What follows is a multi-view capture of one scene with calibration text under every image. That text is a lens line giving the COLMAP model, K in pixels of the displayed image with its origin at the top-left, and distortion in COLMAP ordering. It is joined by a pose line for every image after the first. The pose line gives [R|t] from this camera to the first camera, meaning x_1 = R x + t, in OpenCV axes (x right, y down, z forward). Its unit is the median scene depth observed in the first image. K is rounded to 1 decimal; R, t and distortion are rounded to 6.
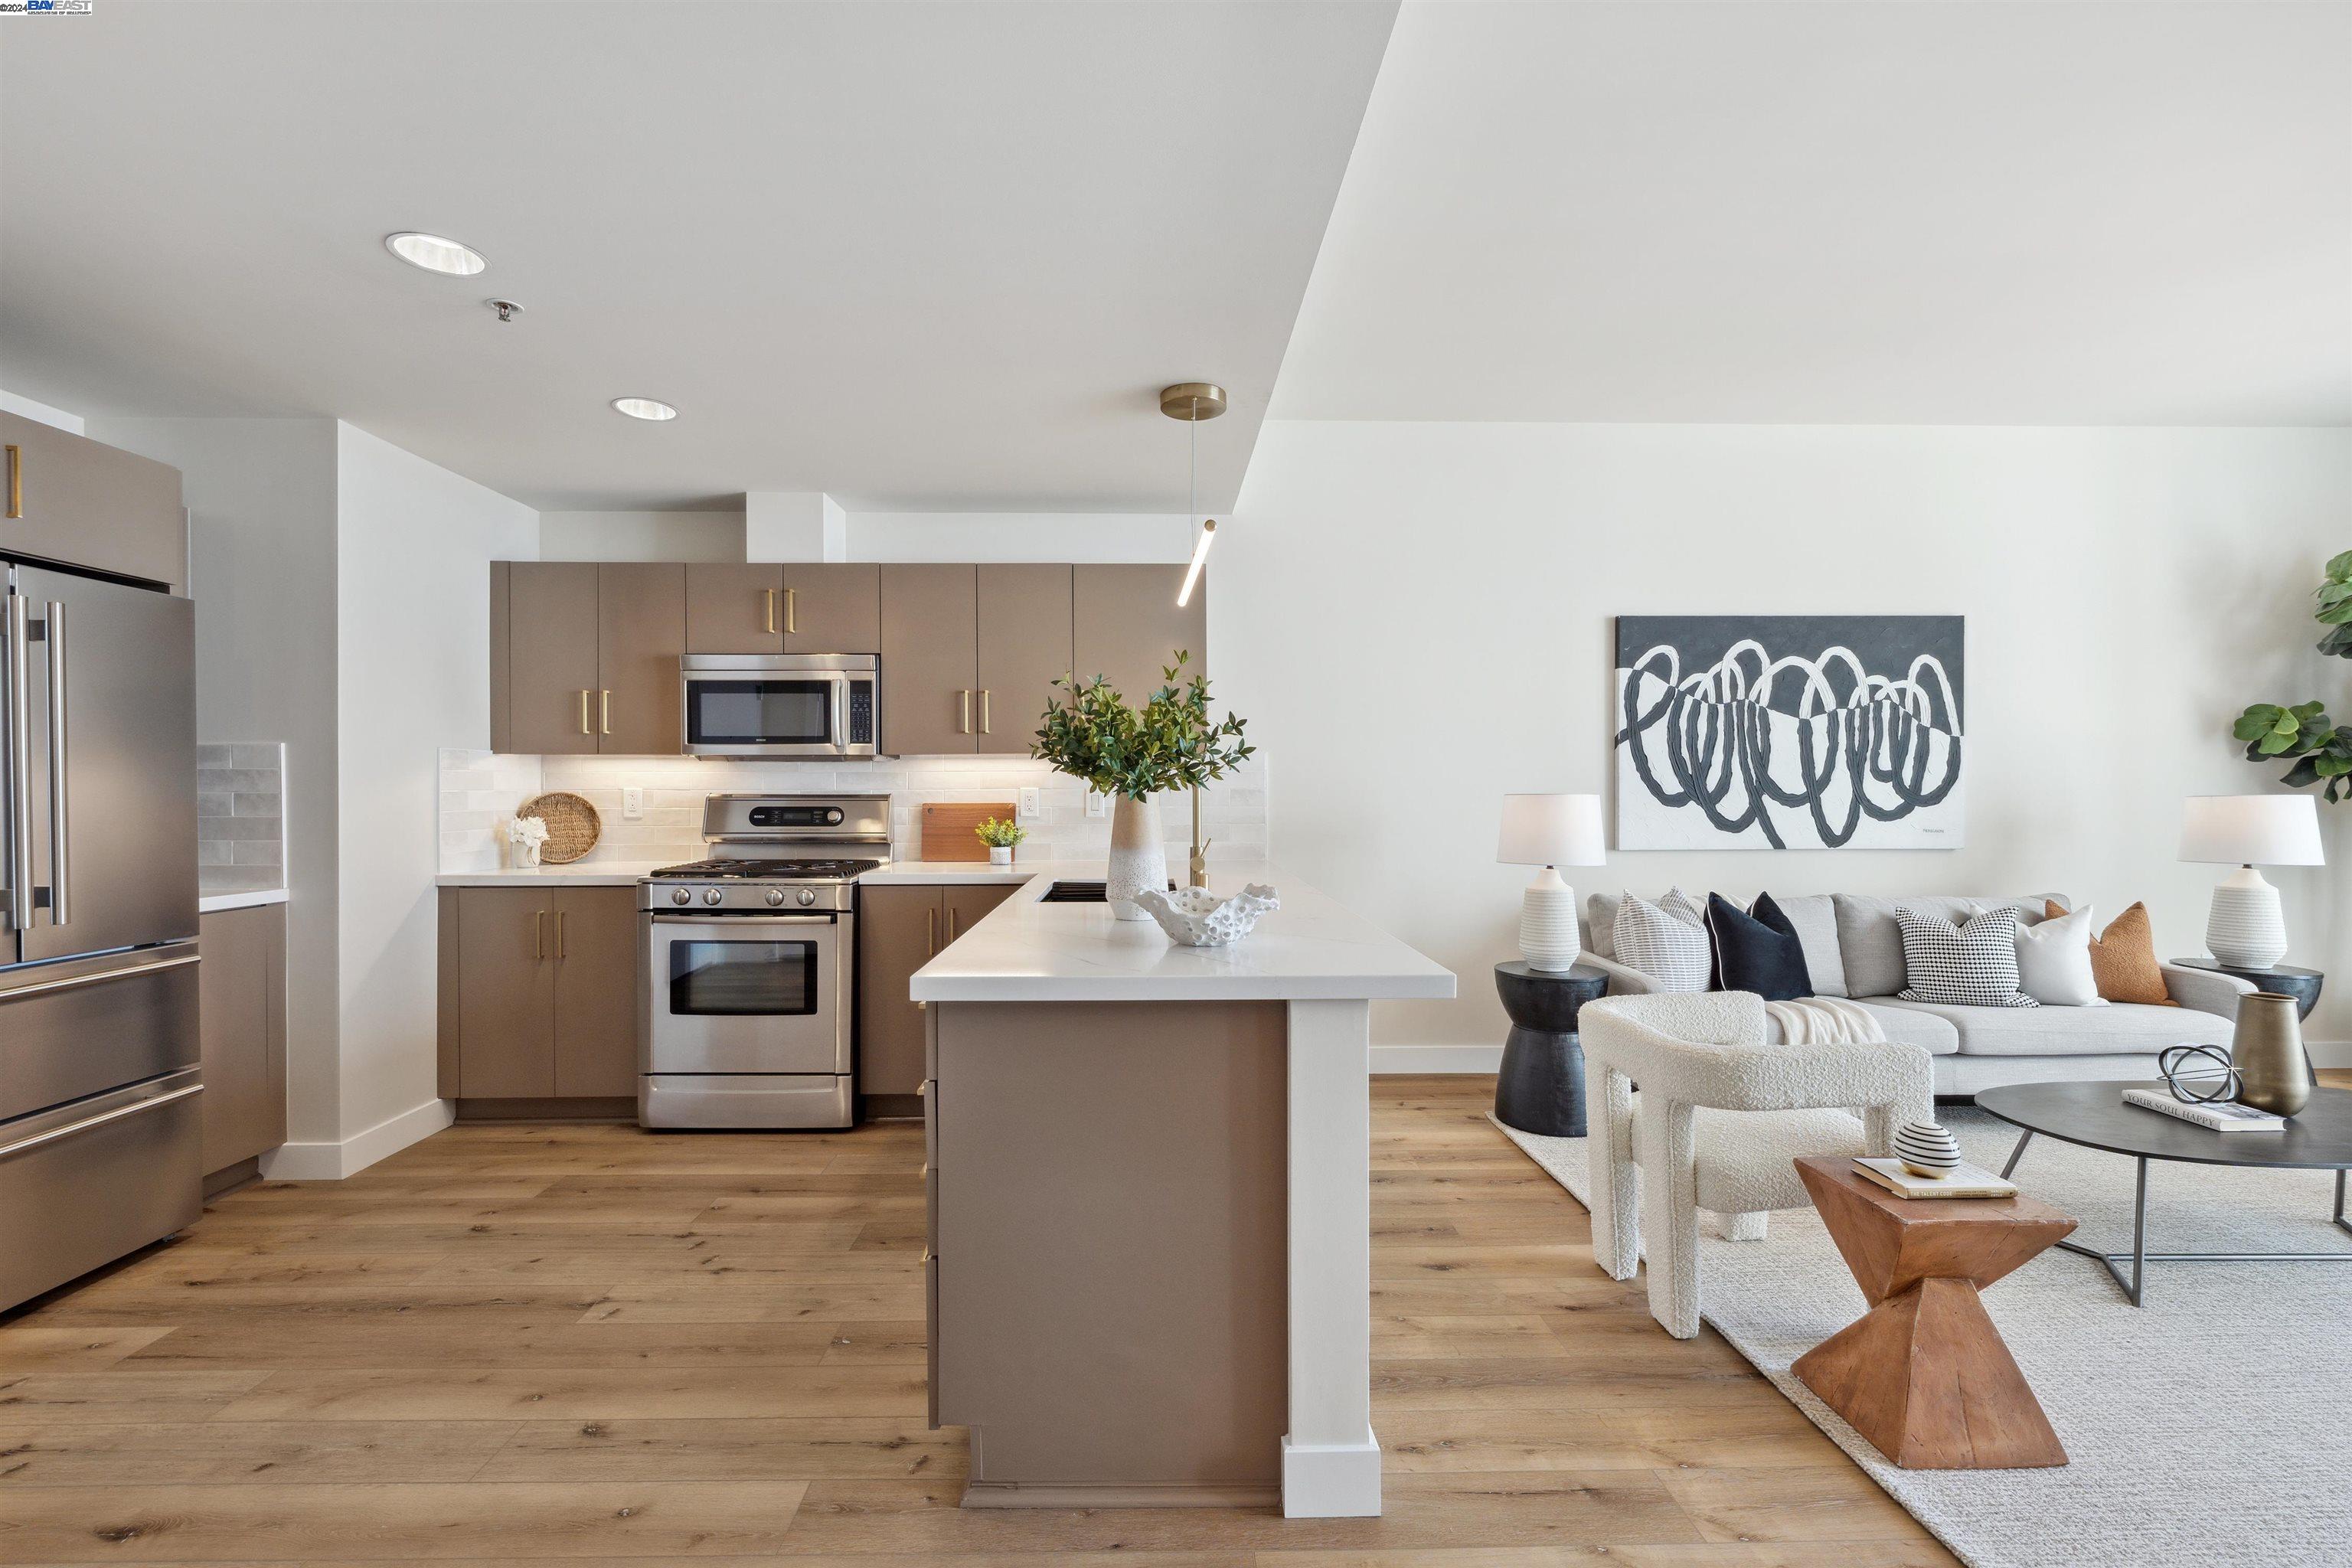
lens RADIAL K [[992.2, 0, 1178.3], [0, 992.2, 795.4], [0, 0, 1]] dist [-0.001078, 0.000460]
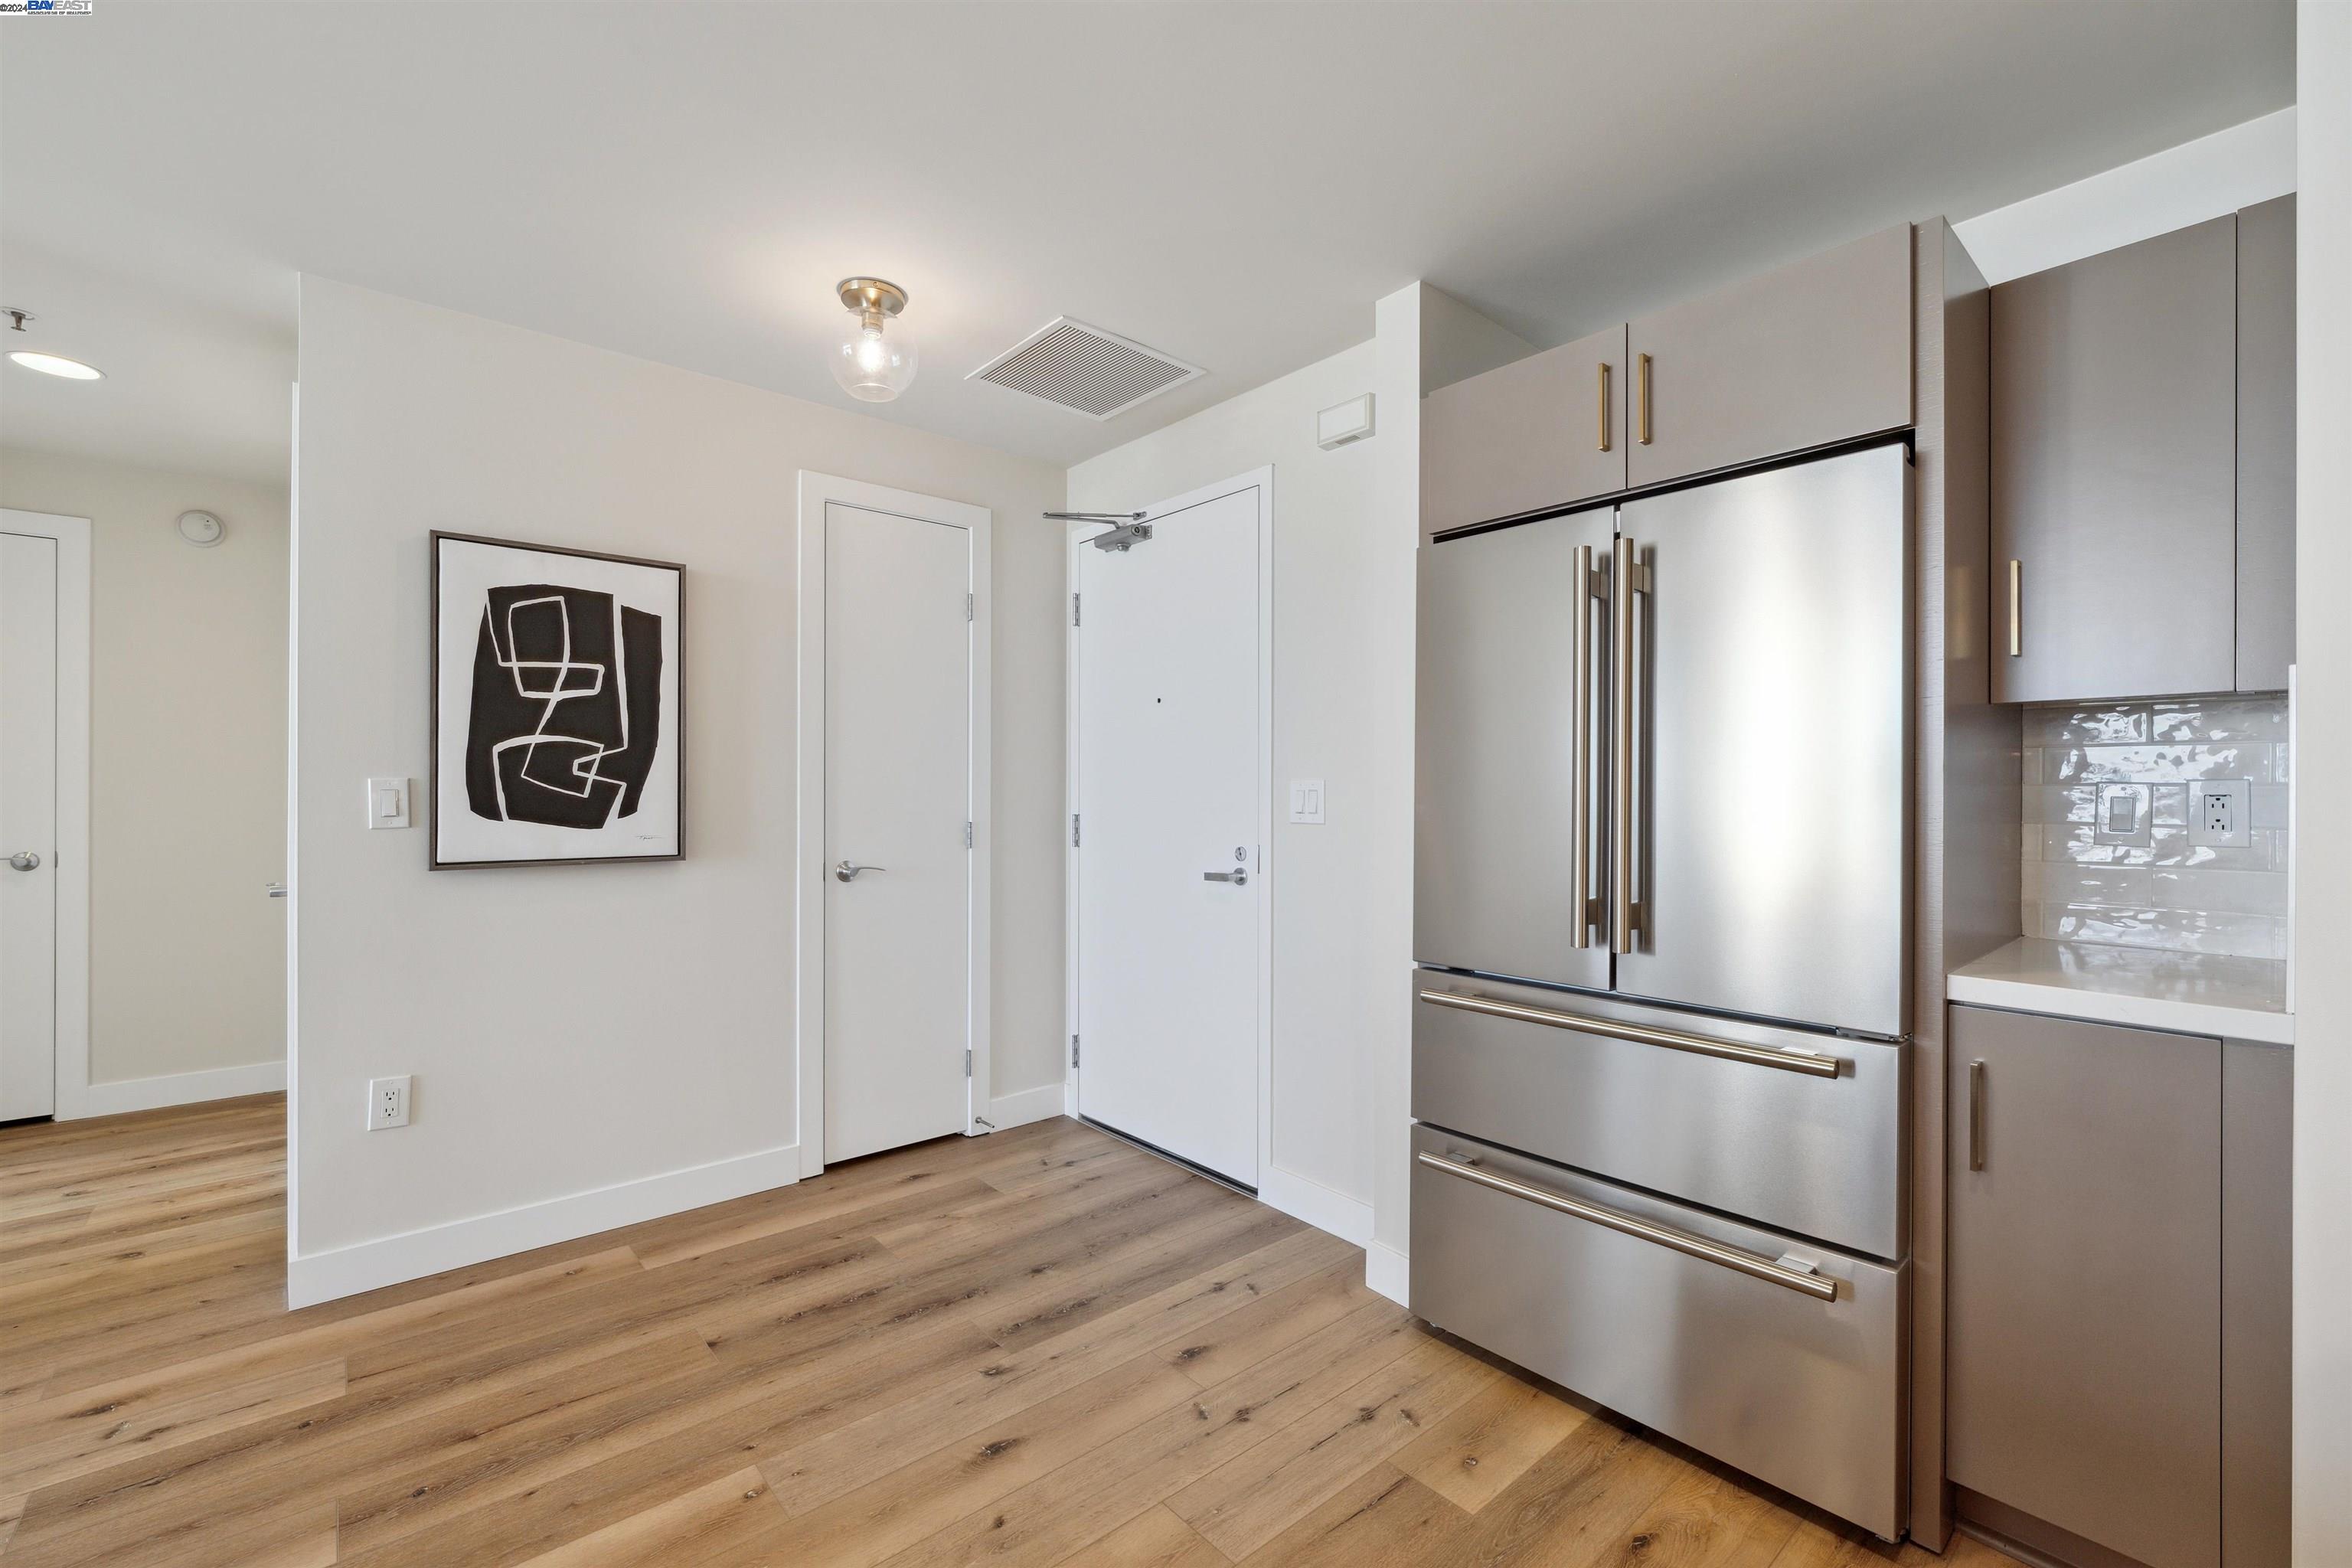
lens RADIAL K [[992.2, 0, 1165.5], [0, 992.2, 787.4], [0, 0, 1]] dist [-0.001078, 0.000460]
pose [[-0.787872, -0.002253, -0.615834, -0.199933], [-0.006328, 0.999970, 0.004437, 0.001357], [0.615806, 0.007393, -0.787863, 0.739725]]
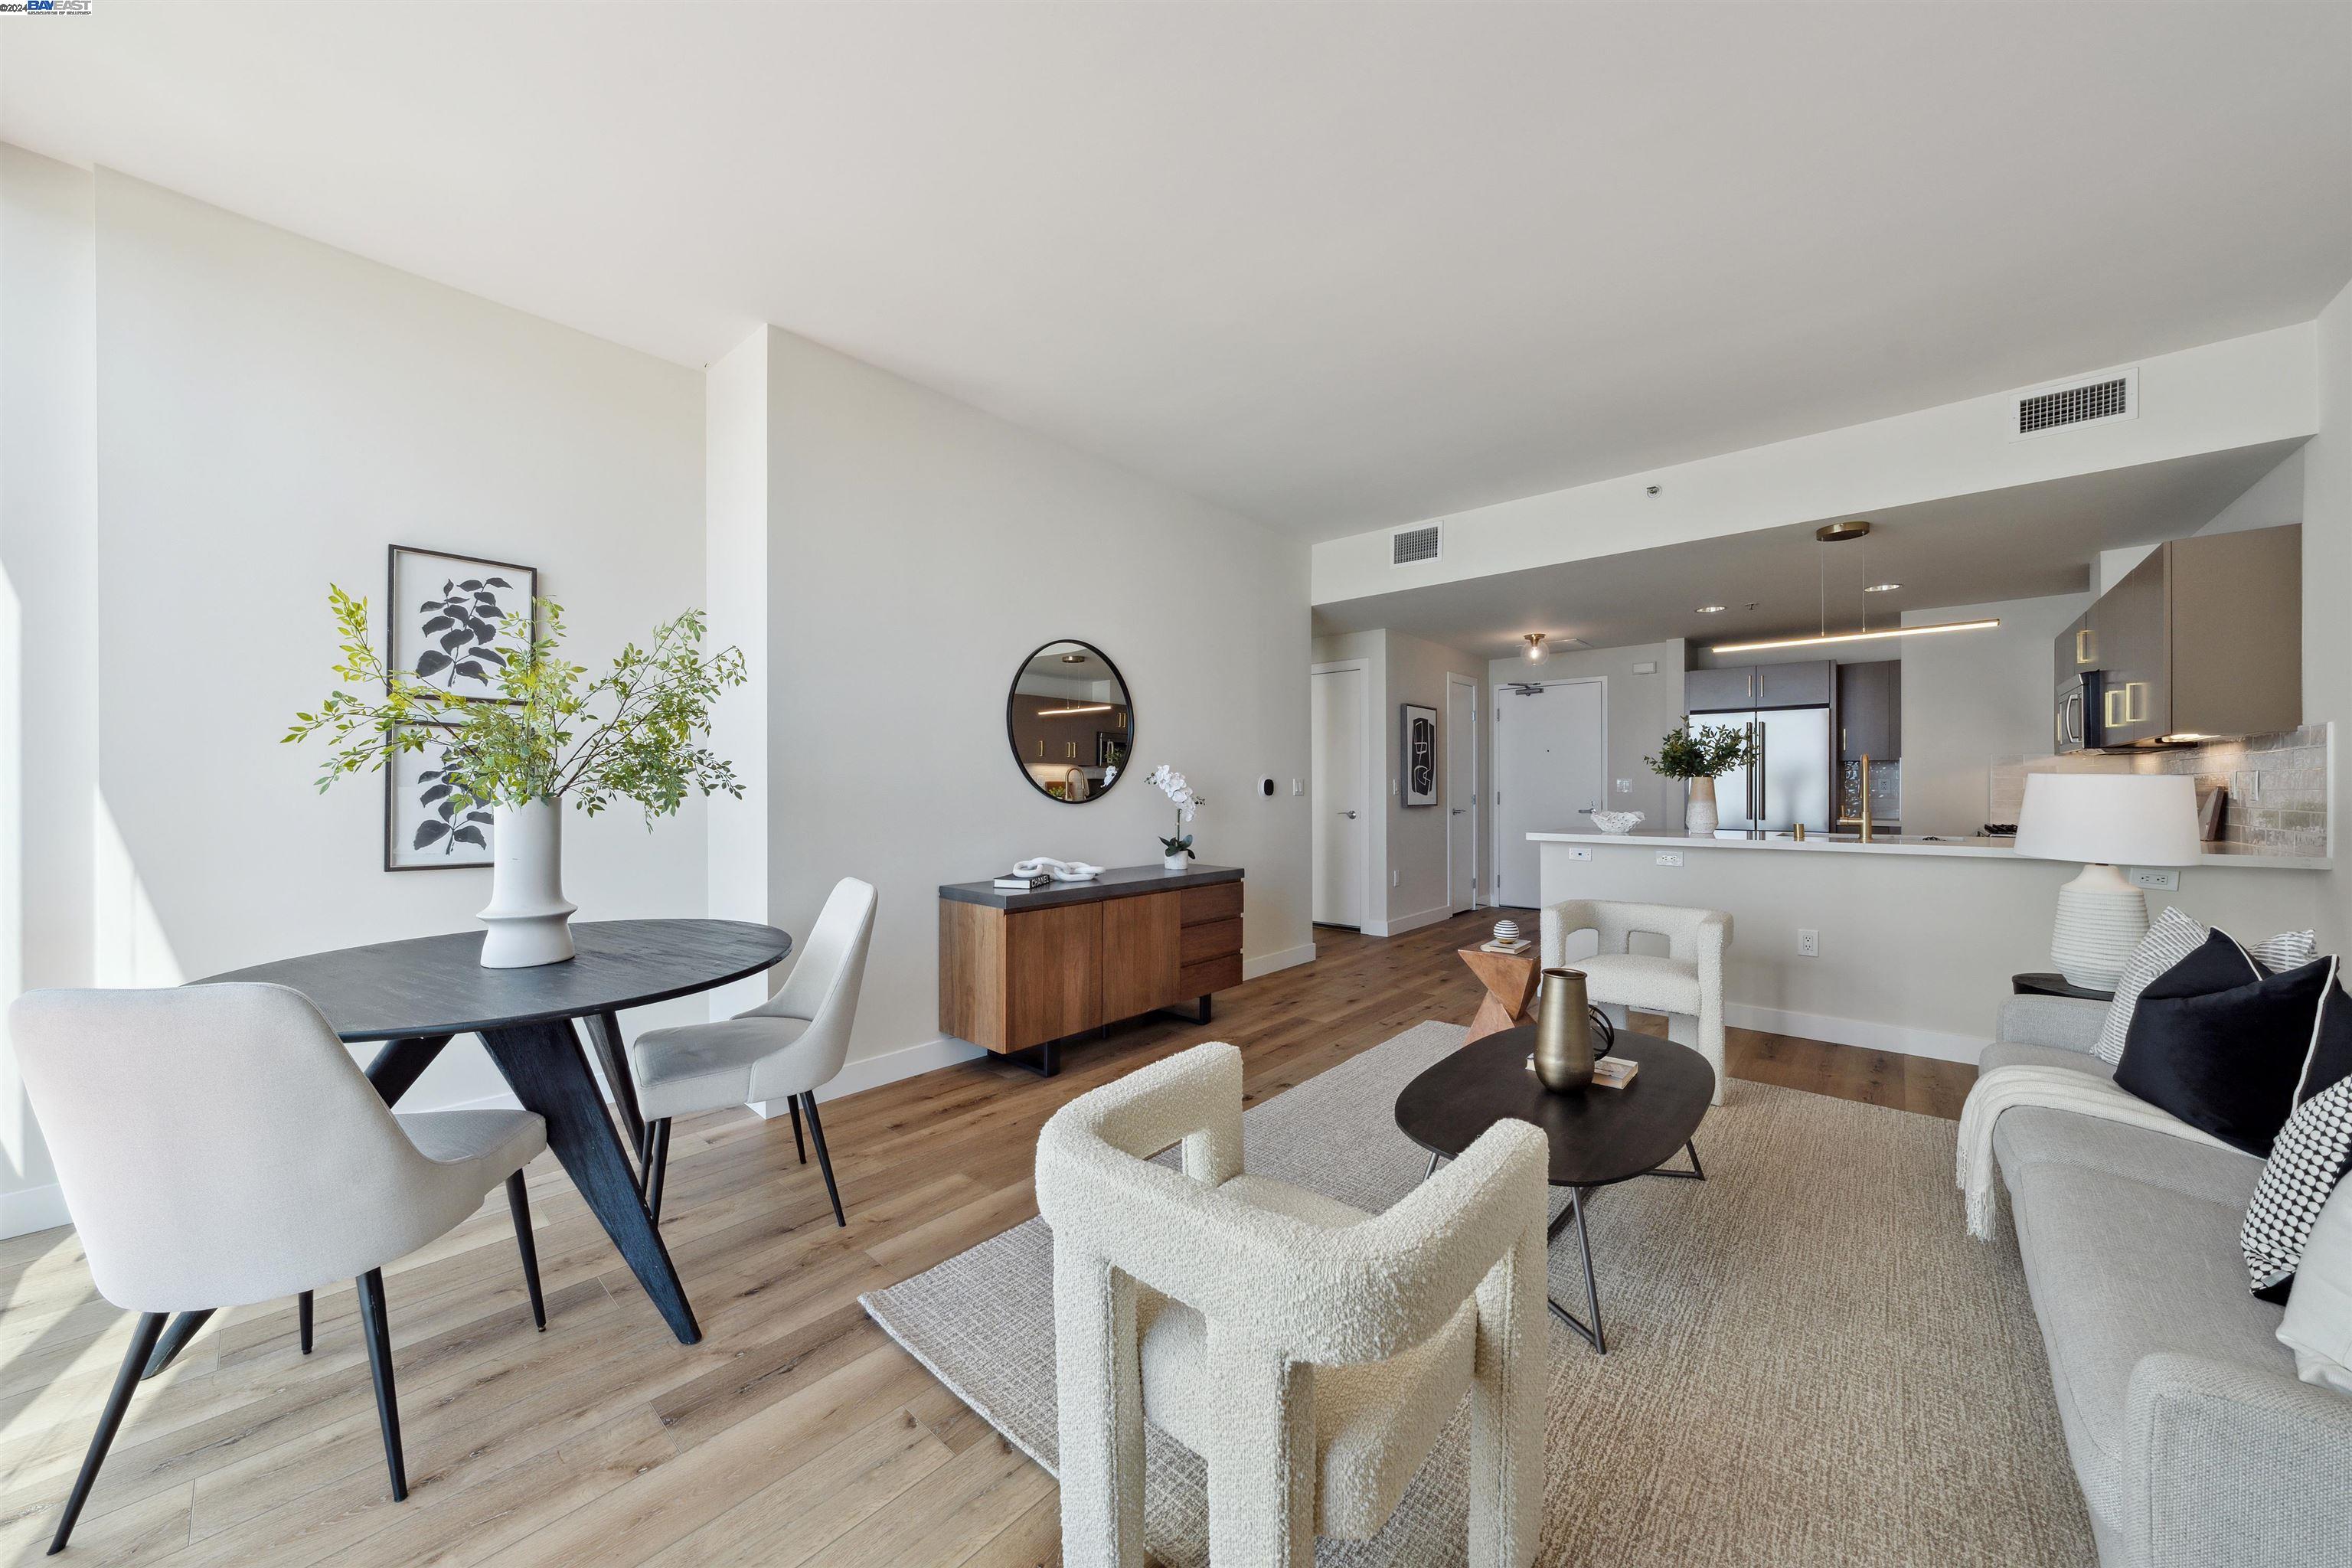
lens RADIAL K [[846.7, 0, 1134.7], [0, 846.7, 786.4], [0, 0, 1]] dist [-0.005077, 0.000104]
pose [[-0.698339, 0.000899, -0.715766, 1.214923], [-0.003756, 0.999981, 0.004920, 0.007603], [0.715757, 0.006125, -0.698323, 0.770939]]
